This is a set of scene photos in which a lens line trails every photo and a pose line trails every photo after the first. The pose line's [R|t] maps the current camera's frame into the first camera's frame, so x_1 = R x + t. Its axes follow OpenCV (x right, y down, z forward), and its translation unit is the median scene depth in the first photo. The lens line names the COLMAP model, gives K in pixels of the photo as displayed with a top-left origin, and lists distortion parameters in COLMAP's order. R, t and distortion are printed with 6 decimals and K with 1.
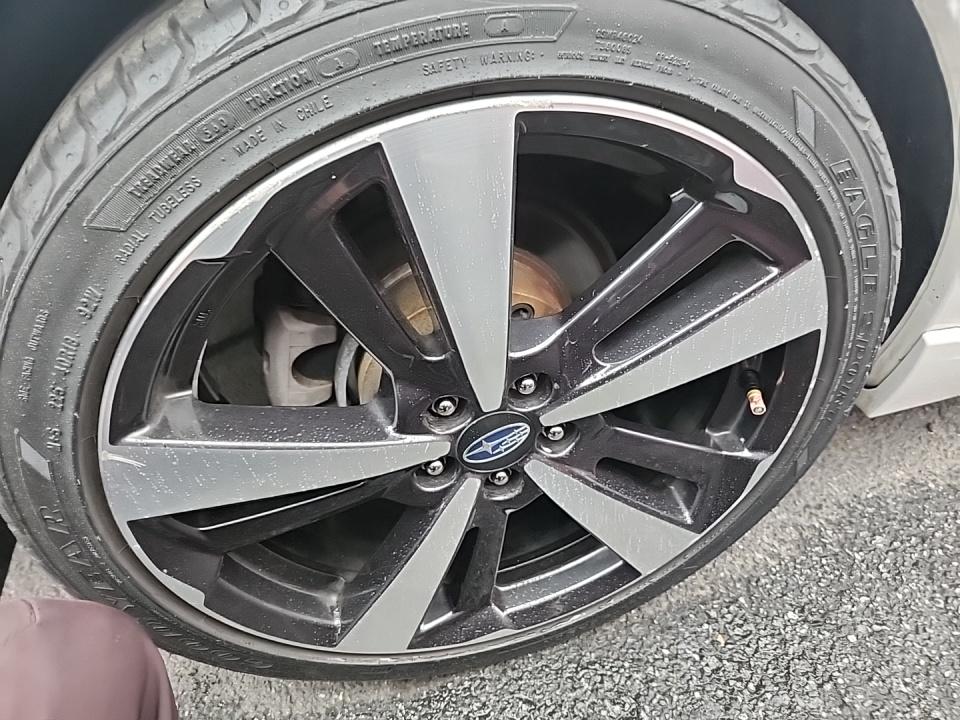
lens RADIAL K [[665.7, 0, 485.8], [0, 665.7, 360.1], [0, 0, 1]] dist [0.041885, -0.045603]
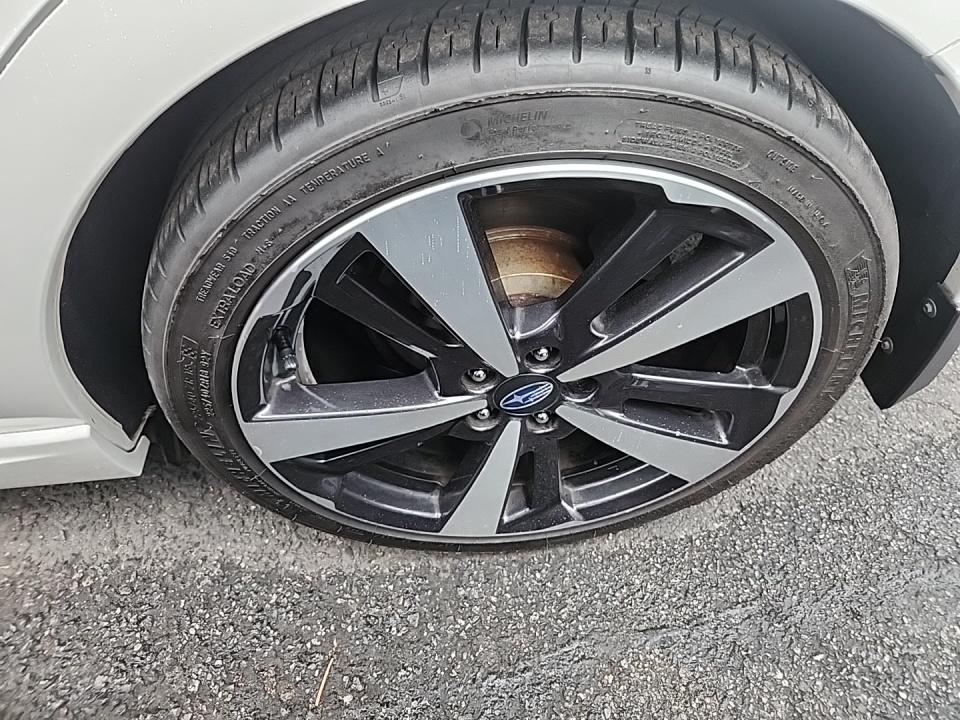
lens RADIAL K [[665.7, 0, 479.1], [0, 665.7, 344.9], [0, 0, 1]] dist [0.041885, -0.045603]
pose [[0.955346, -0.038338, -0.292991, 0.284935], [0.099359, 0.975490, 0.196335, -0.210824], [0.278283, -0.216680, 0.935740, -0.157195]]
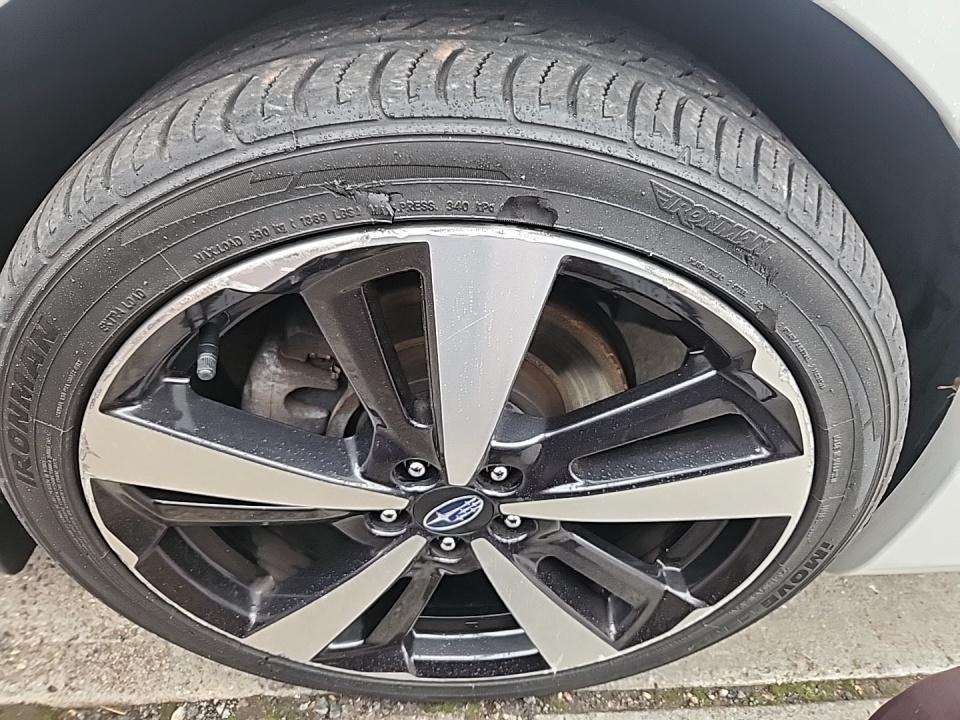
lens RADIAL K [[665.7, 0, 474.2], [0, 665.7, 358.2], [0, 0, 1]] dist [0.041885, -0.045603]
pose [[0.944841, 0.326246, -0.028977, -0.000939], [-0.326077, 0.945285, 0.010515, -0.116739], [0.030822, -0.000486, 0.999525, -0.019654]]
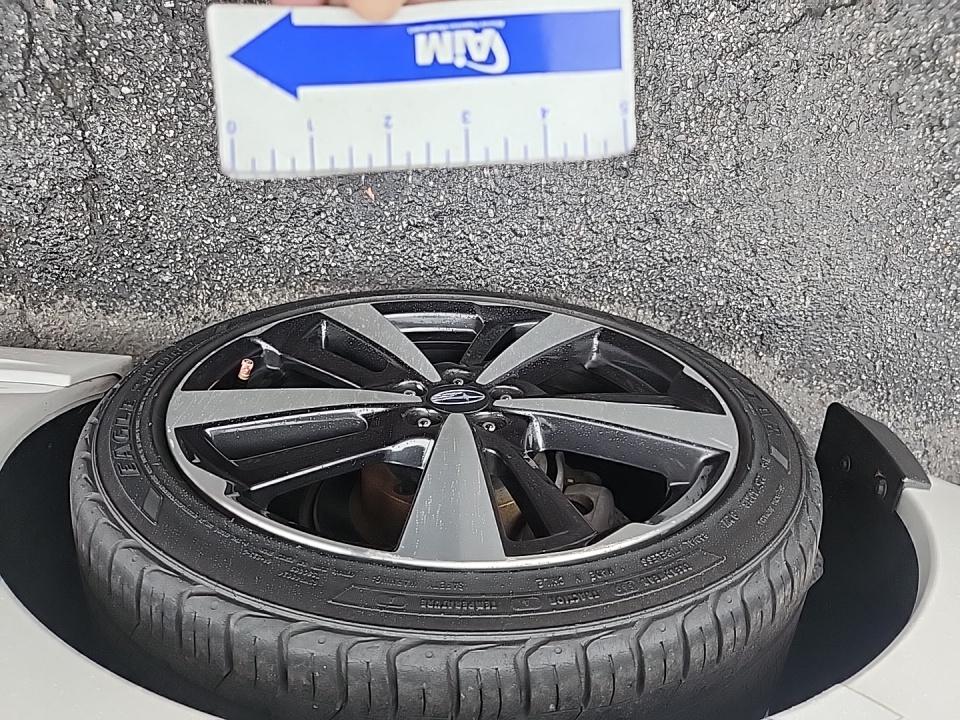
lens RADIAL K [[665.7, 0, 483.3], [0, 665.7, 353.6], [0, 0, 1]] dist [0.041885, -0.045603]
pose [[-0.944542, -0.327609, -0.022642, 0.026038], [0.280411, -0.840504, 0.463597, -0.376012], [-0.170910, 0.431537, 0.885757, -0.192760]]
